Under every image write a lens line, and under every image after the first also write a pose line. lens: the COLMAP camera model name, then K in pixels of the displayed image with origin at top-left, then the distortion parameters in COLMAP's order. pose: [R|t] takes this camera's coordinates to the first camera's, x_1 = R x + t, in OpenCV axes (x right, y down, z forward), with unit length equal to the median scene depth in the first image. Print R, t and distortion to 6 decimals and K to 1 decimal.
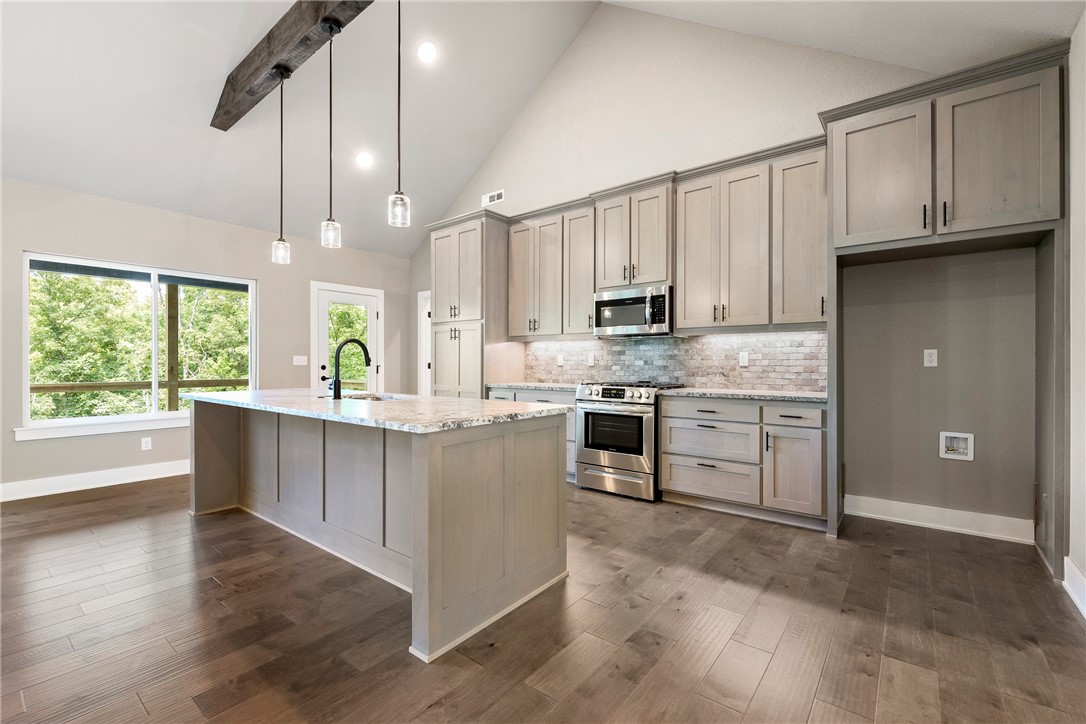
lens RADIAL K [[464.1, 0, 544.5], [0, 464.1, 364.4], [0, 0, 1]] dist [-0.000673, -0.000761]
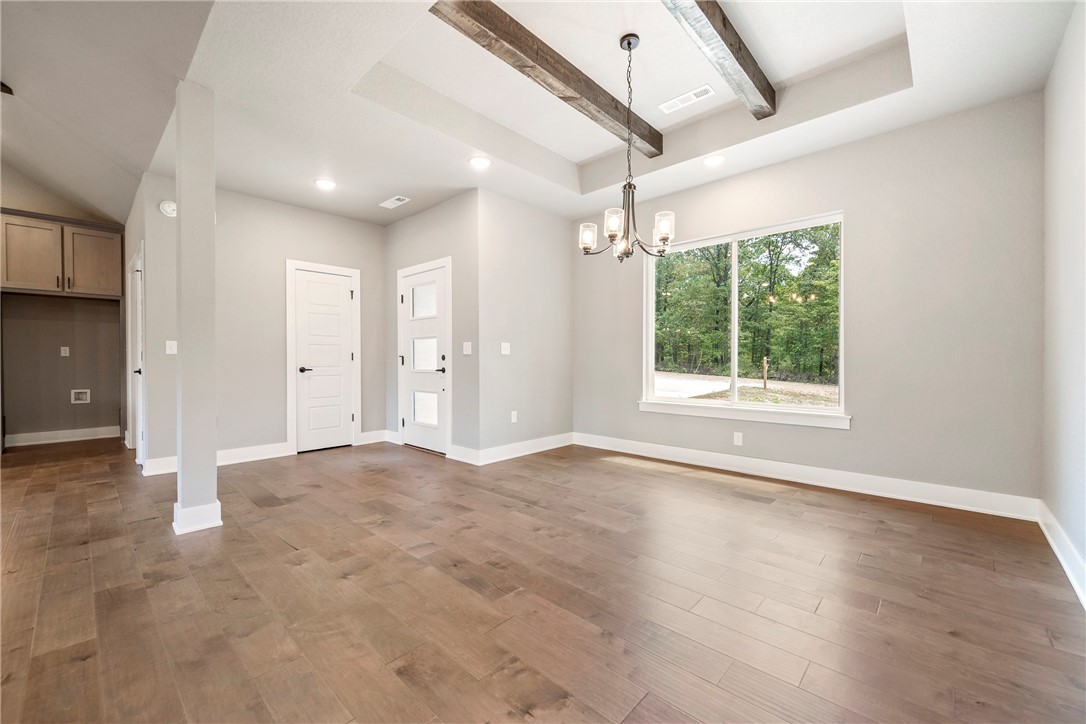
lens RADIAL K [[434.7, 0, 546.1], [0, 434.7, 363.2], [0, 0, 1]] dist [0.000633, -0.000073]
pose [[0.078492, -0.007670, 0.996885, -0.618368], [0.001931, 0.999970, 0.007542, 0.019184], [-0.996913, 0.001333, 0.078504, -0.866546]]
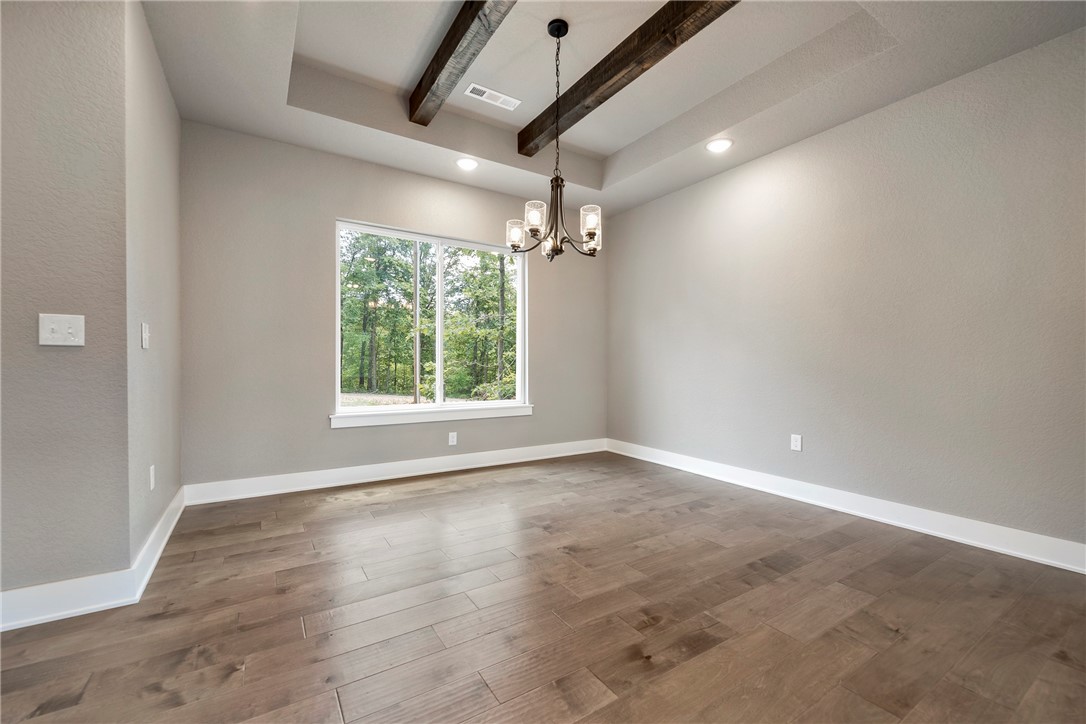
lens RADIAL K [[434.7, 0, 546.1], [0, 434.7, 363.2], [0, 0, 1]] dist [0.000633, -0.000073]
pose [[-0.942546, -0.007141, 0.334000, -0.480821], [-0.006400, 0.999974, 0.003320, 0.018903], [-0.334015, 0.000992, -0.942567, -0.713770]]
